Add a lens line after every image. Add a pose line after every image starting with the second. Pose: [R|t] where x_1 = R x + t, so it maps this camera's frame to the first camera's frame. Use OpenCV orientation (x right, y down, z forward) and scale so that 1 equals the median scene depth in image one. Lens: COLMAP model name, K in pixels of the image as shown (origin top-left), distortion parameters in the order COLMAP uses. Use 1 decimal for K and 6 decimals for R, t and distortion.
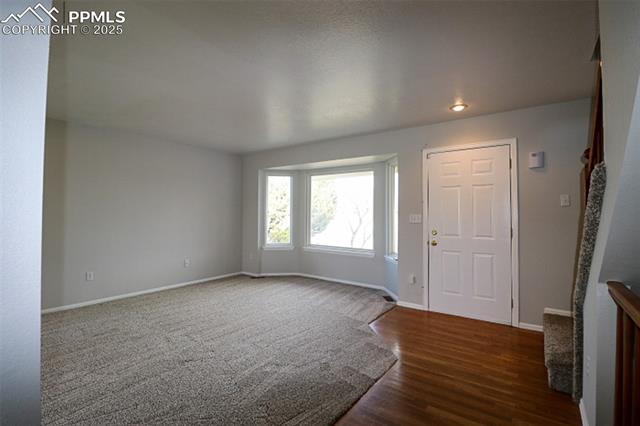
lens RADIAL K [[296.7, 0, 314.9], [0, 296.7, 208.4], [0, 0, 1]] dist [-0.010442, -0.000782]
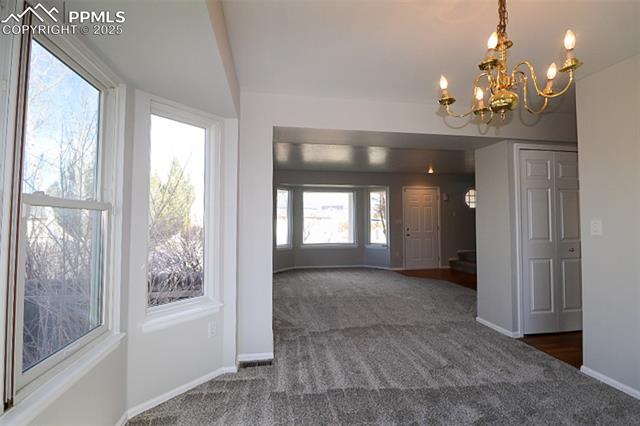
lens RADIAL K [[296.7, 0, 314.9], [0, 296.7, 208.4], [0, 0, 1]] dist [-0.010442, -0.000782]
pose [[0.680216, 0.034197, 0.732213, -1.304764], [-0.008872, 0.999222, -0.038425, 0.021474], [-0.732958, 0.019641, 0.679991, 0.105258]]
